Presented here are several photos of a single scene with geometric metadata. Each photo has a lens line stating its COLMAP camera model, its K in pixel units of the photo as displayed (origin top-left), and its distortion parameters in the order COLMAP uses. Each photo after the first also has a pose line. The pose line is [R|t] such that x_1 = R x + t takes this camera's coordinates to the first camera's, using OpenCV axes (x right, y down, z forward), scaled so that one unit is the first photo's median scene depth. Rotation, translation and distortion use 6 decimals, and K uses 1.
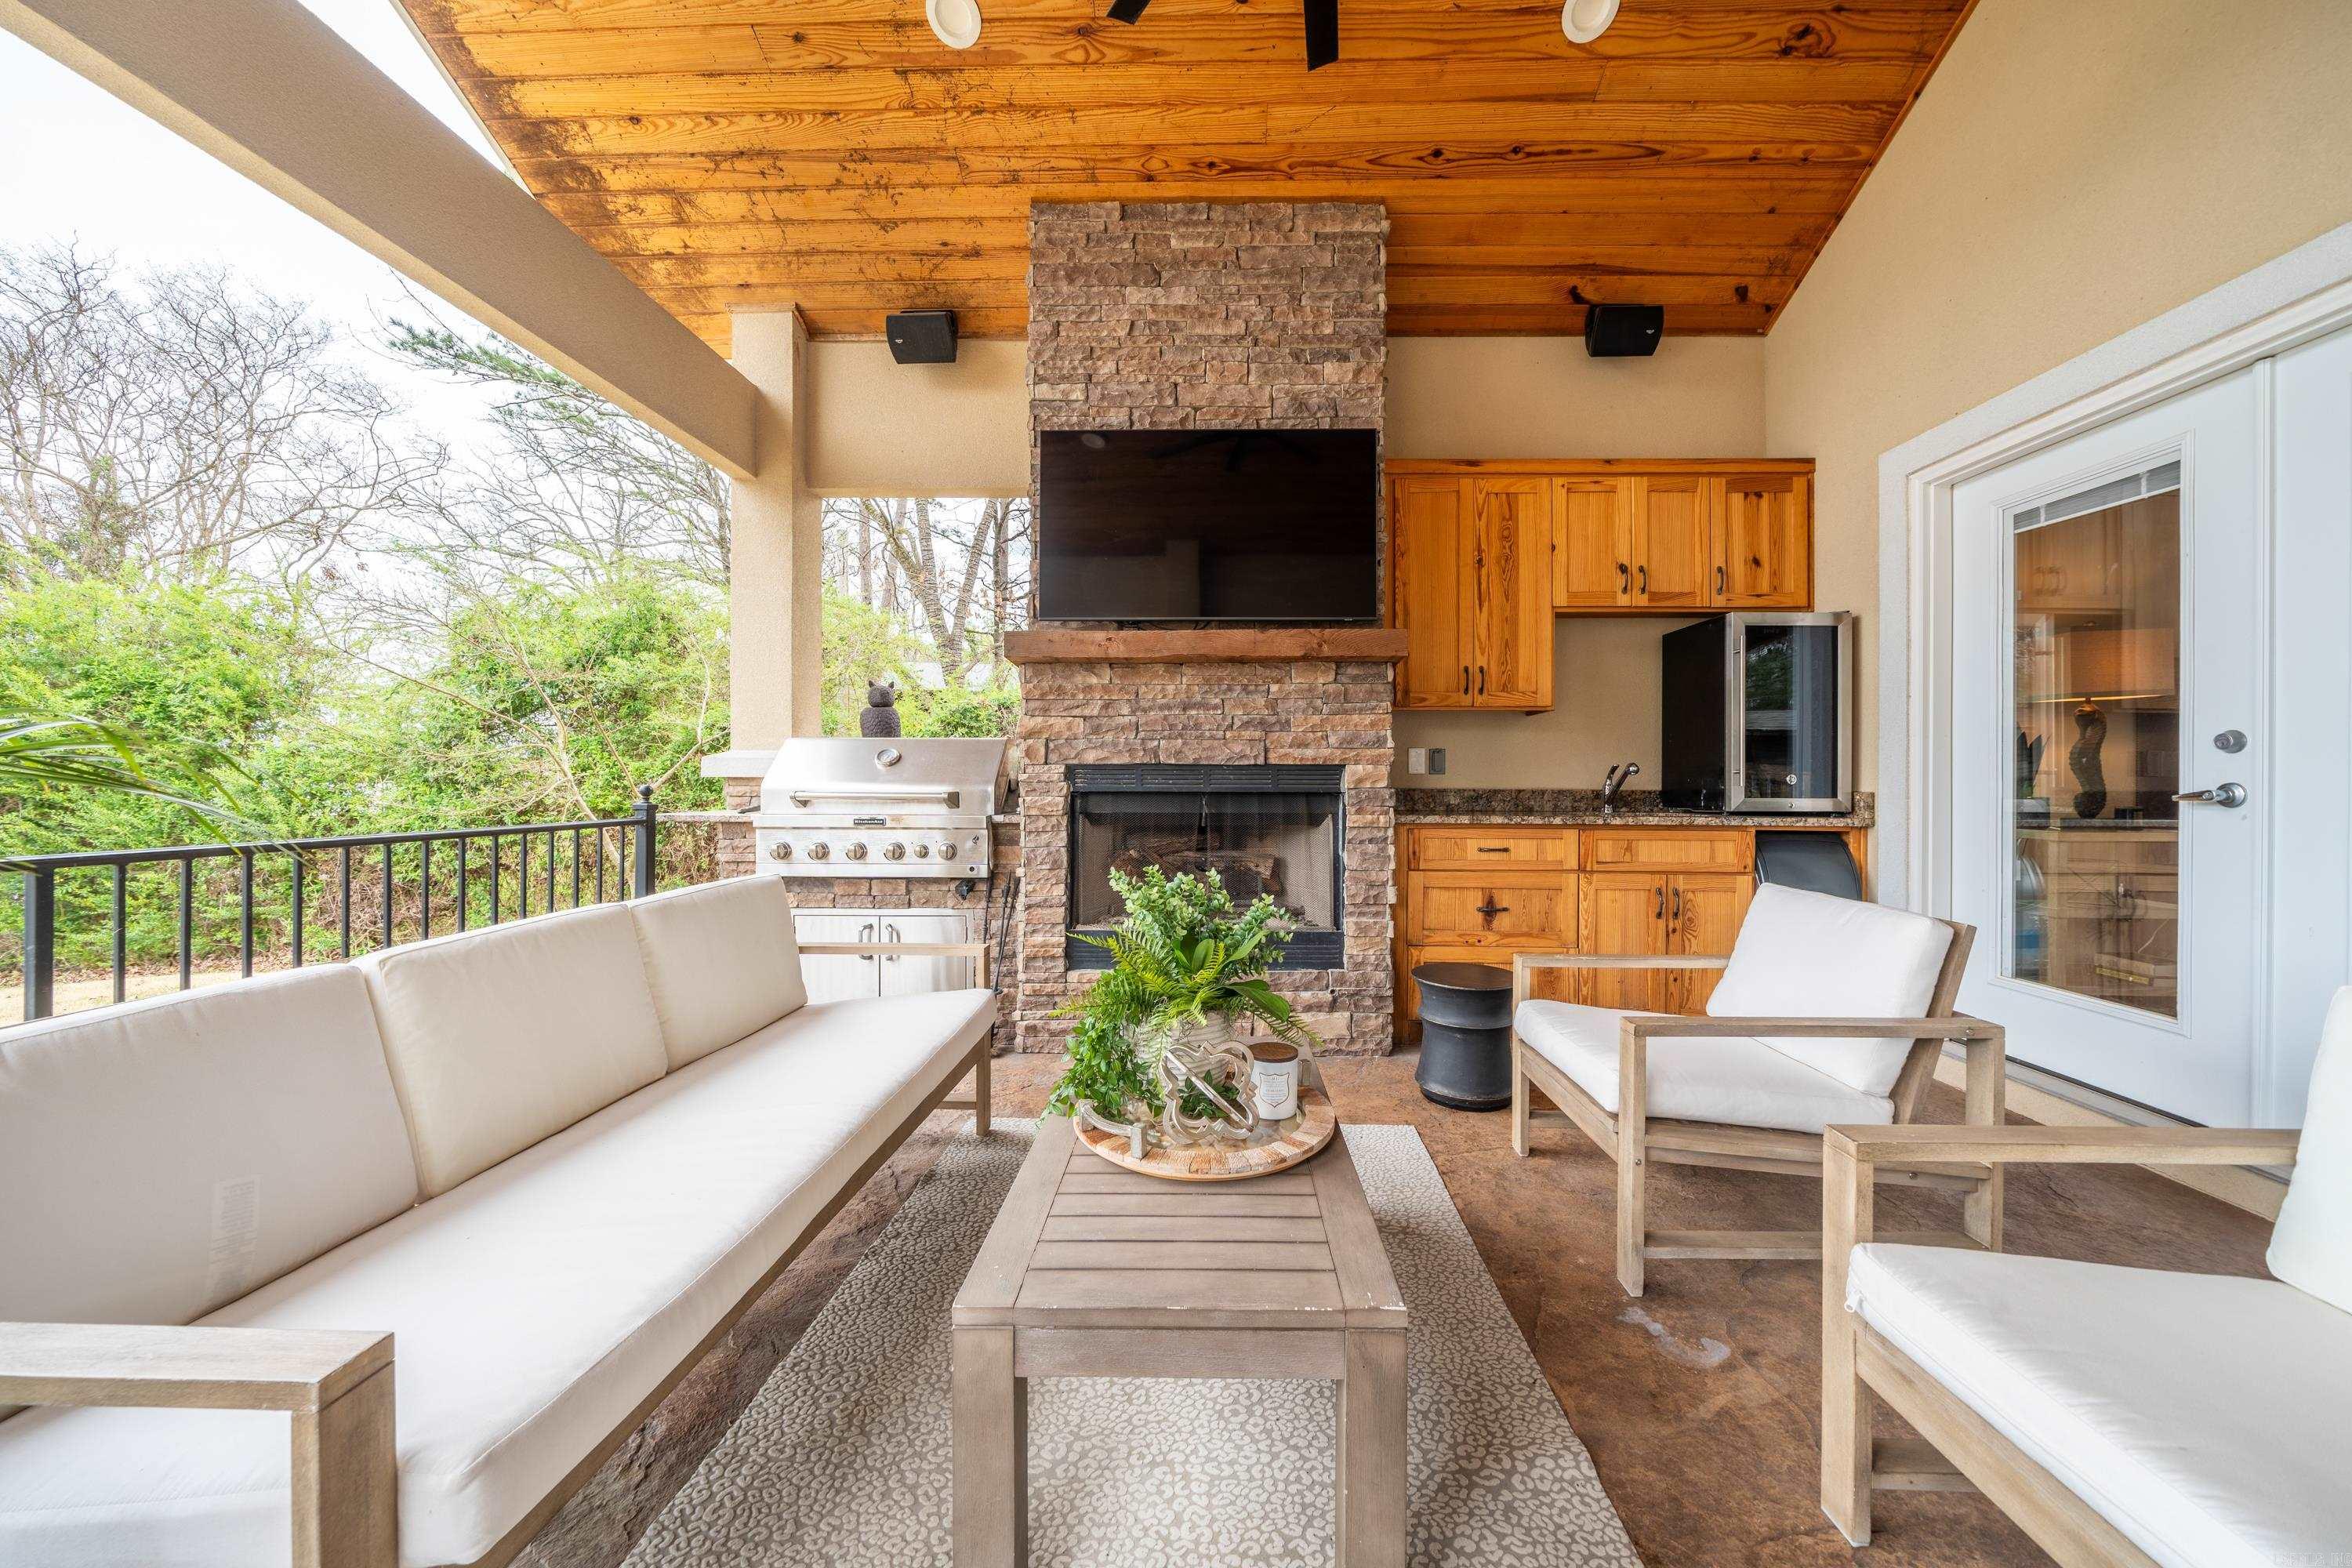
lens RADIAL K [[831.5, 0, 1179.6], [0, 831.5, 782.7], [0, 0, 1]] dist [-0.008941, 0.000599]
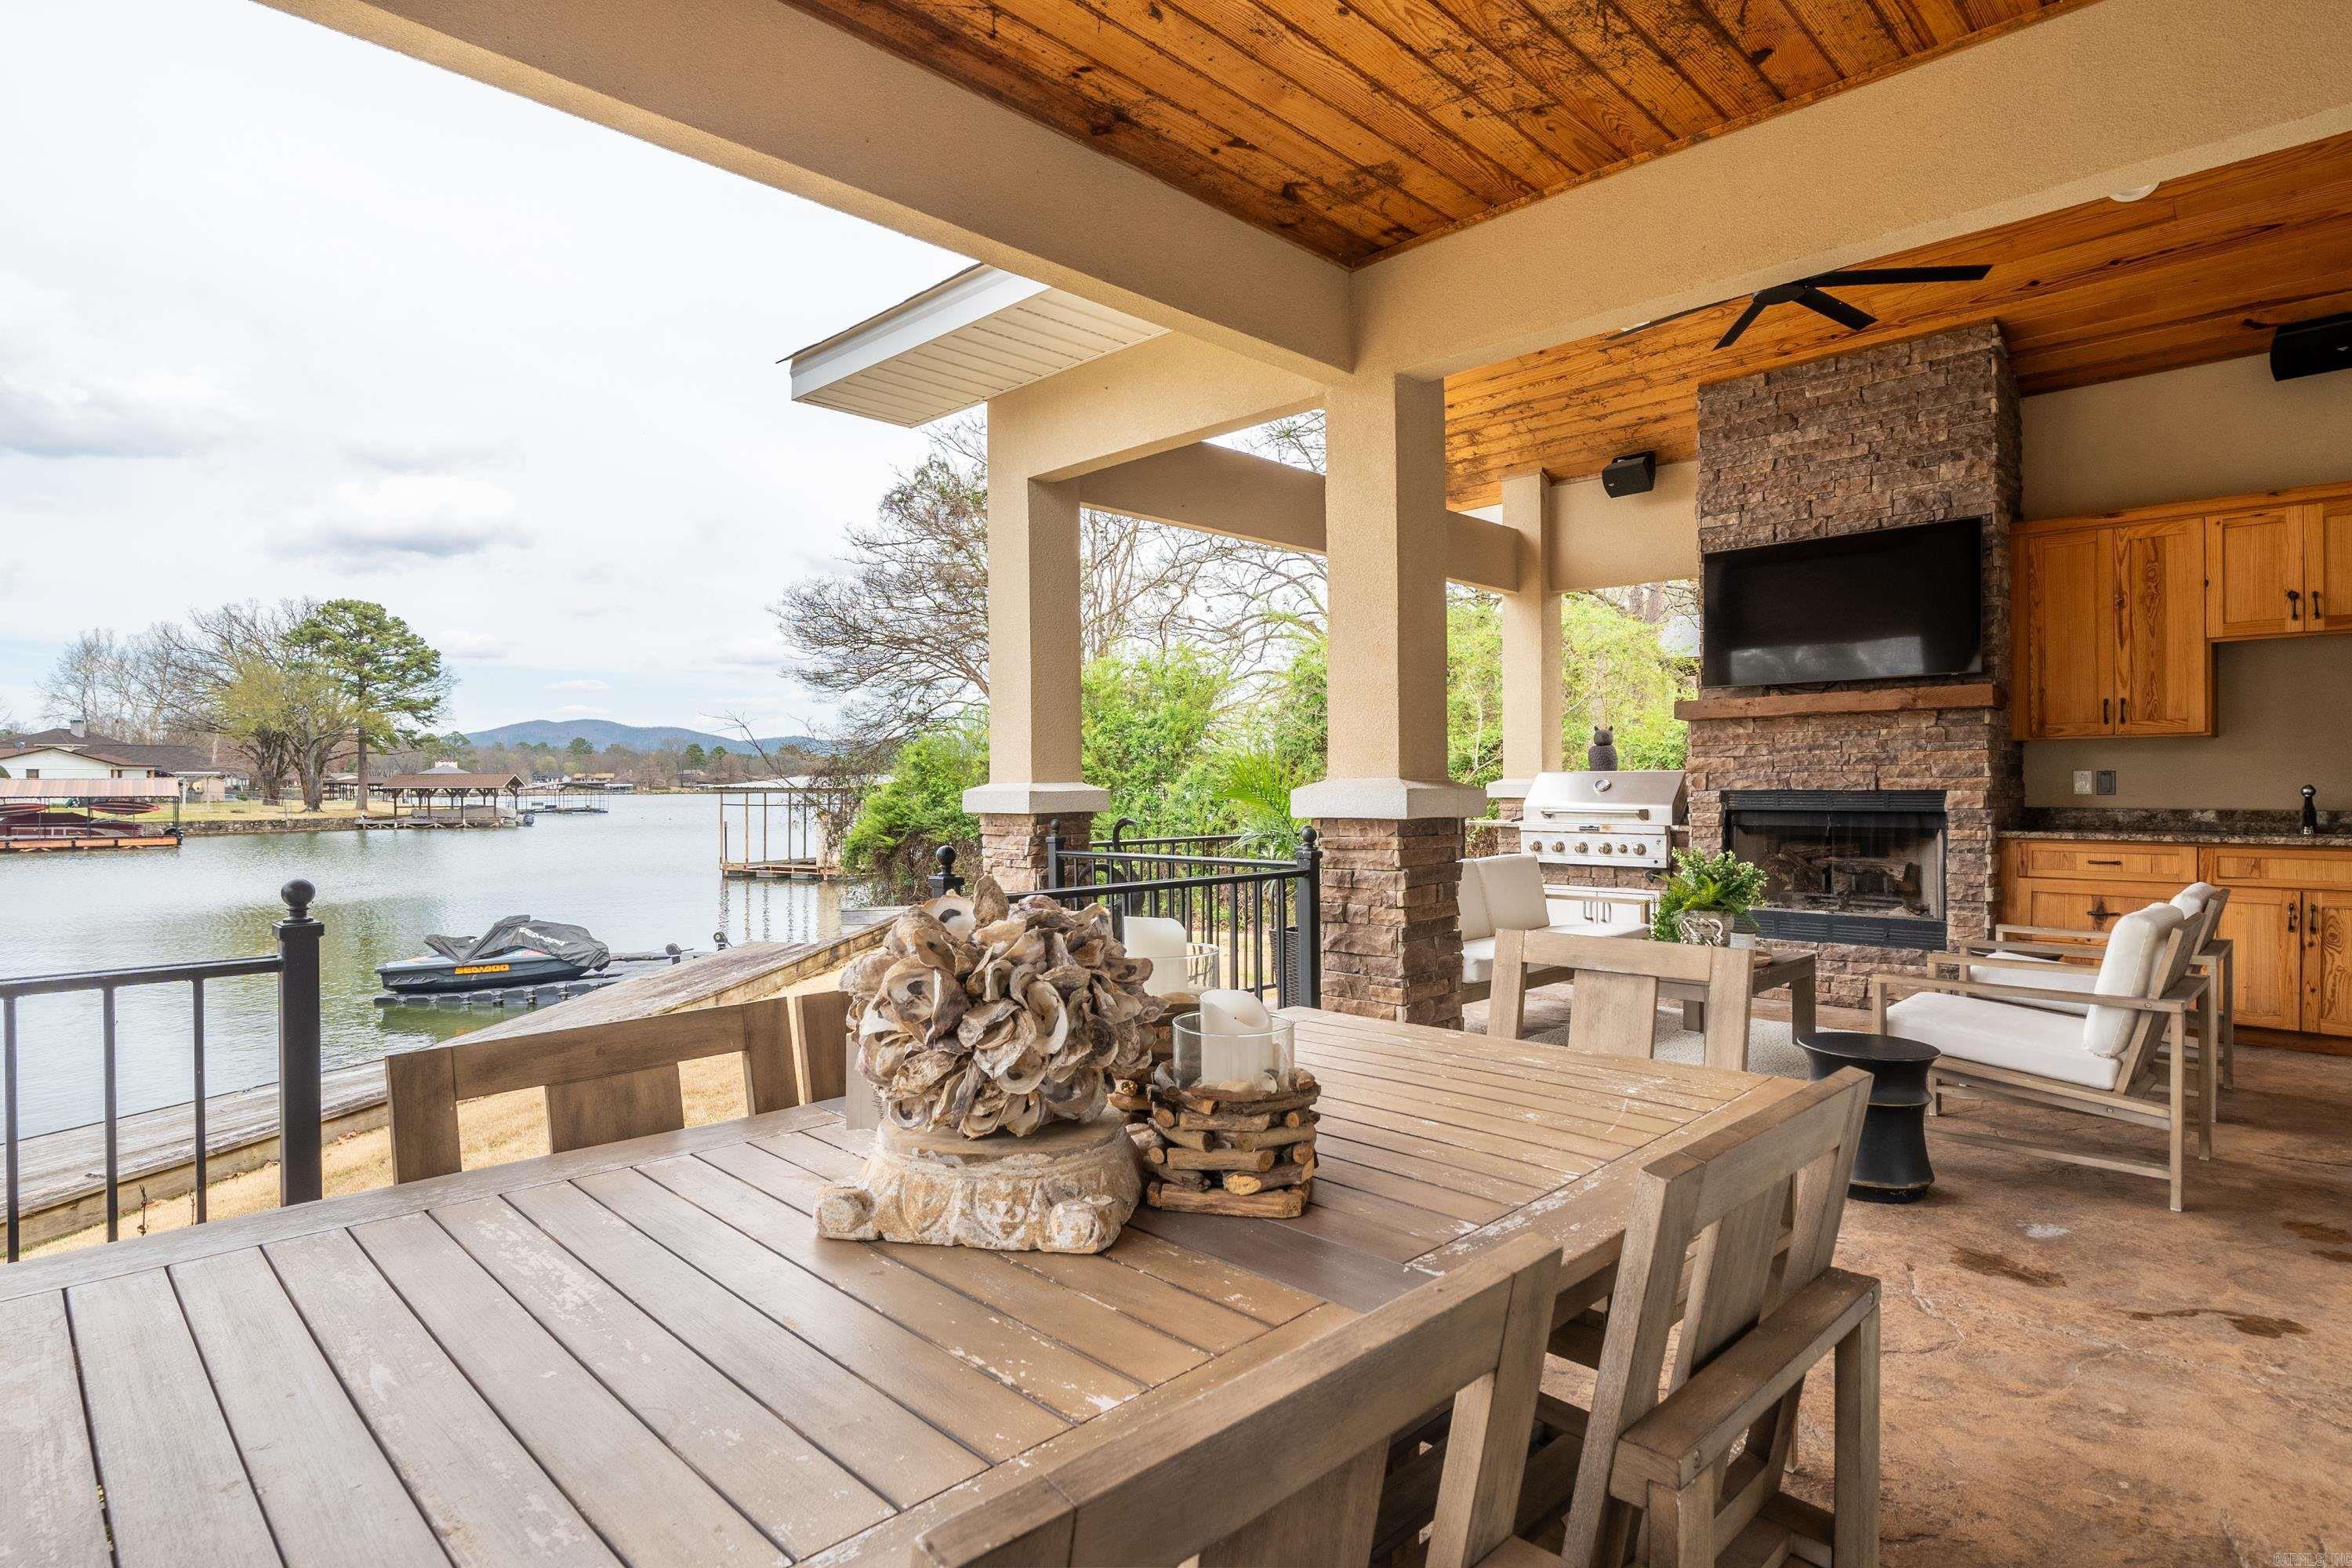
lens RADIAL K [[1229.2, 0, 1235.1], [0, 1229.2, 787.9], [0, 0, 1]] dist [-0.005181, -0.003377]
pose [[0.770480, -0.003190, -0.637456, 0.531865], [0.006798, 0.999972, 0.003212, -0.037002], [0.637428, -0.006808, 0.770480, -1.088479]]
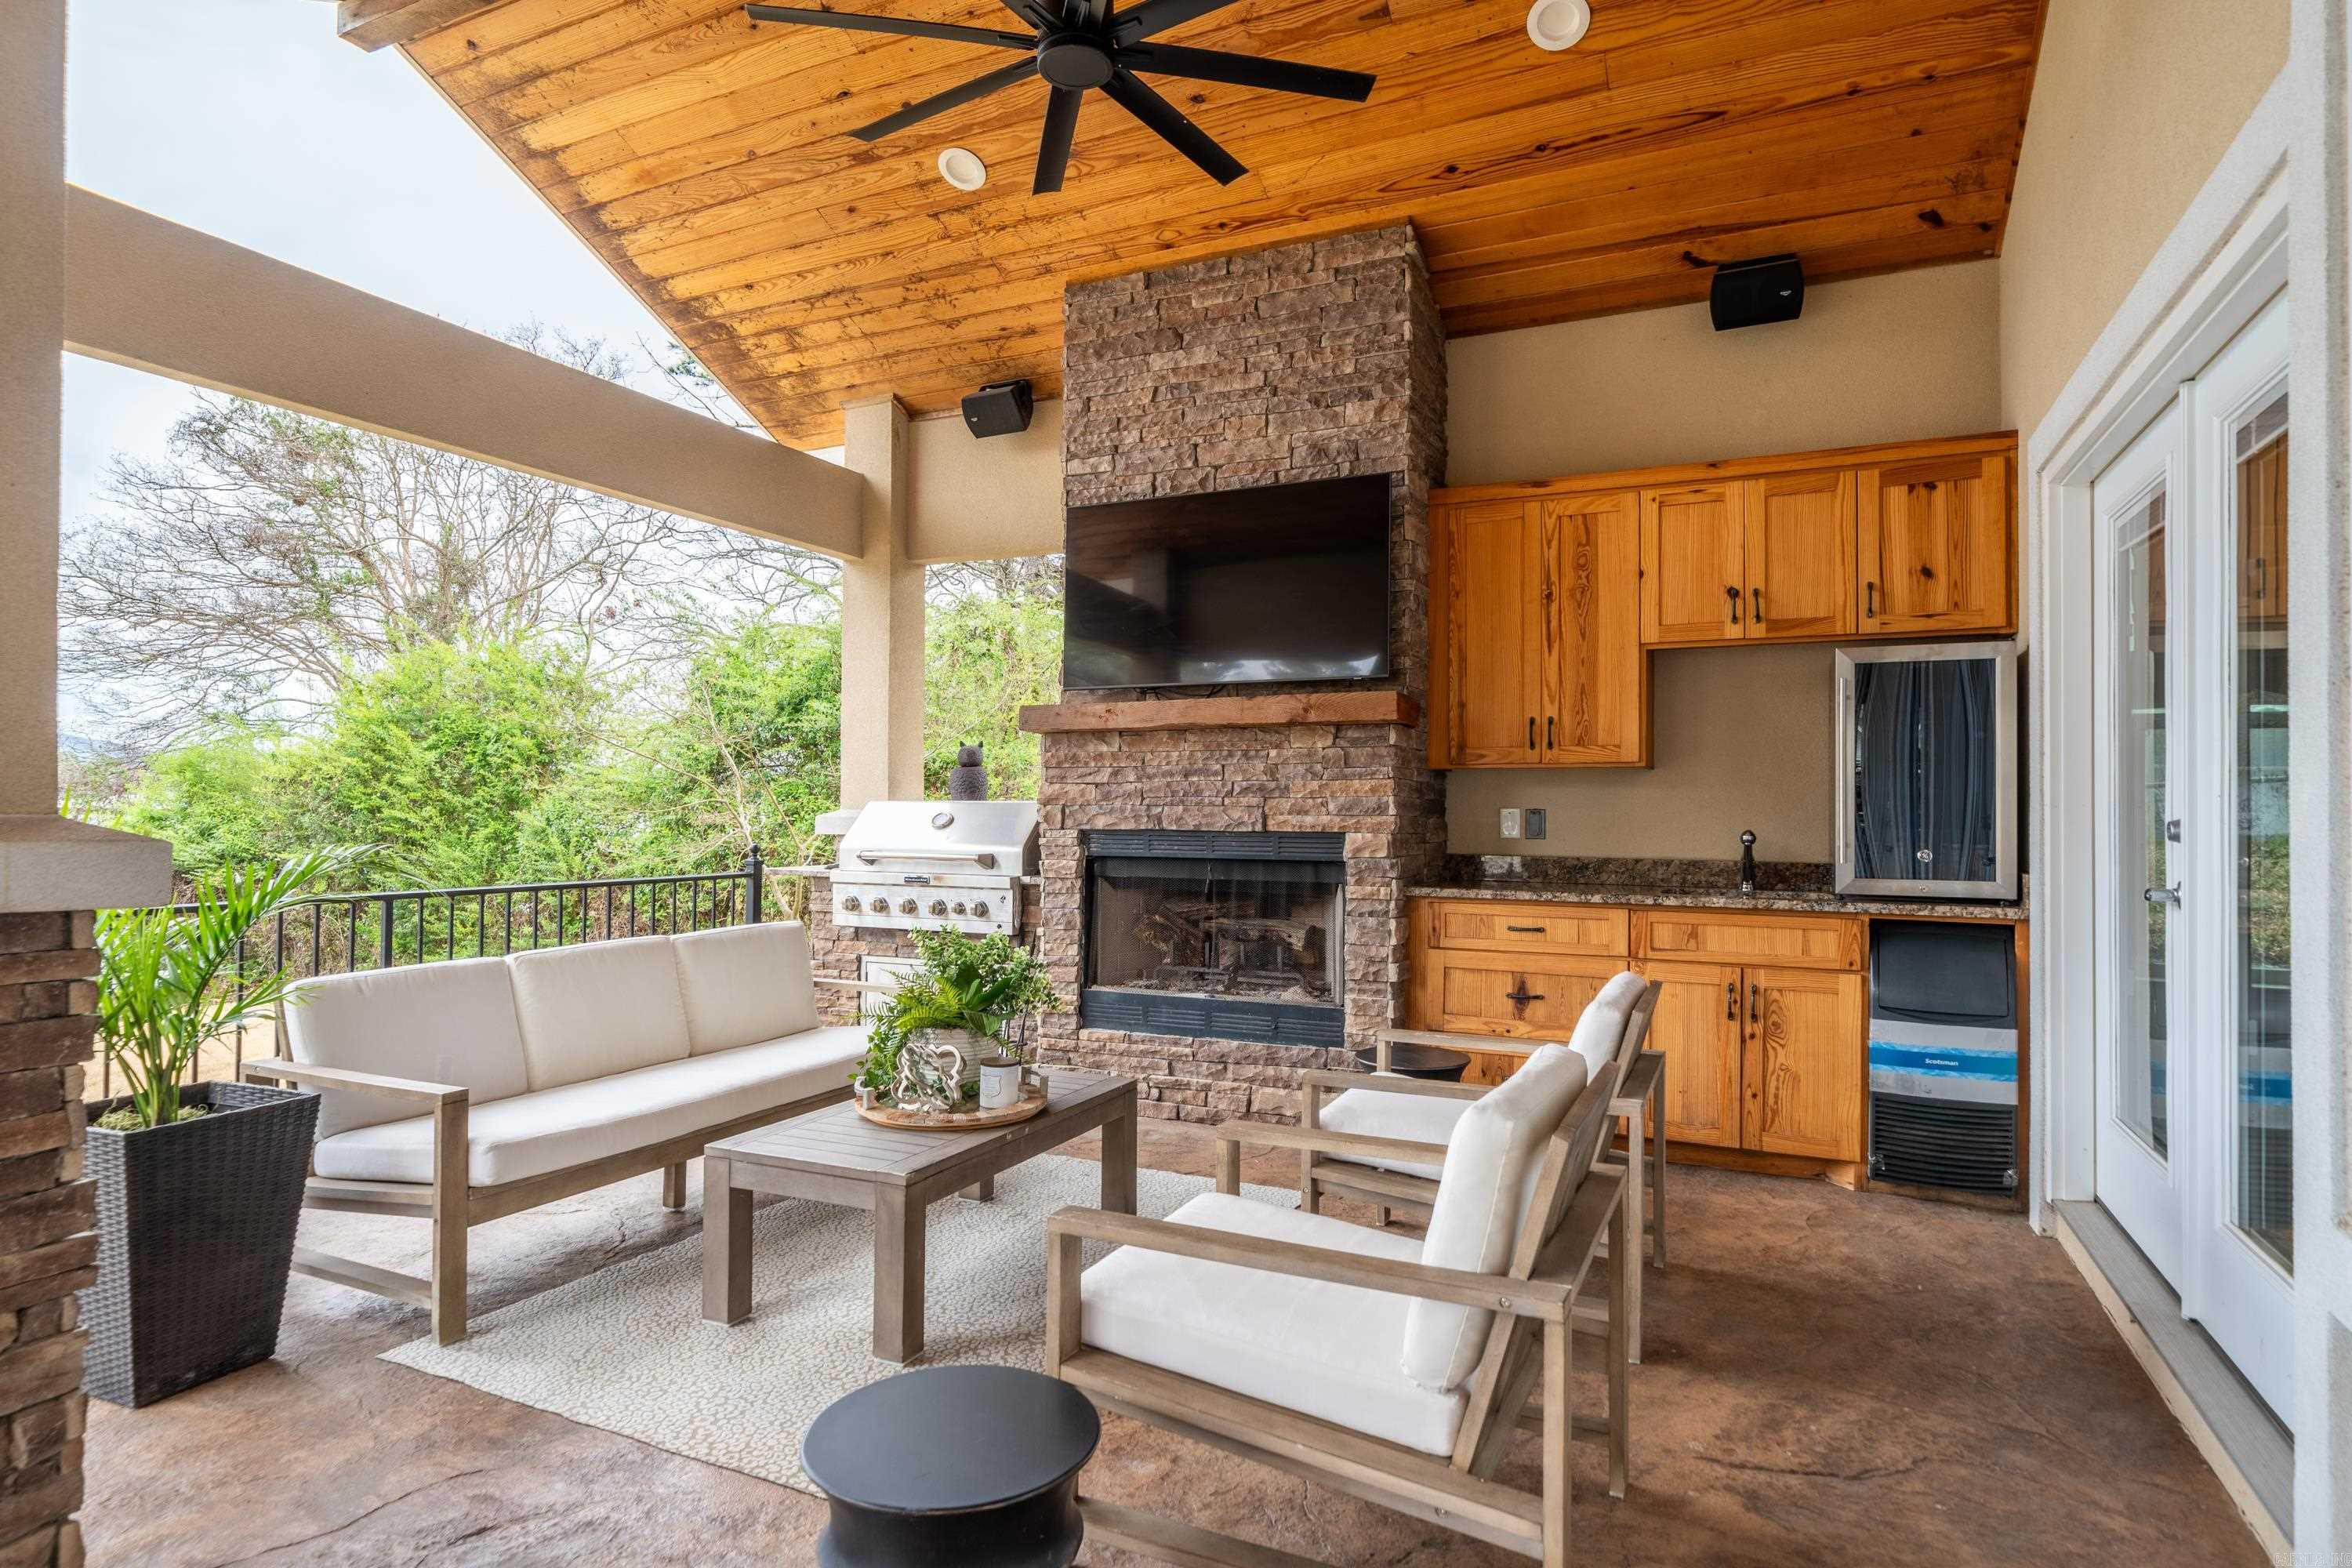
lens RADIAL K [[1229.2, 0, 1177.6], [0, 1229.2, 793.4], [0, 0, 1]] dist [-0.005181, -0.003377]
pose [[0.924262, -0.000538, -0.381757, 0.533461], [-0.005567, 0.999874, -0.014886, -0.042550], [0.381717, 0.015883, 0.924143, -0.356471]]
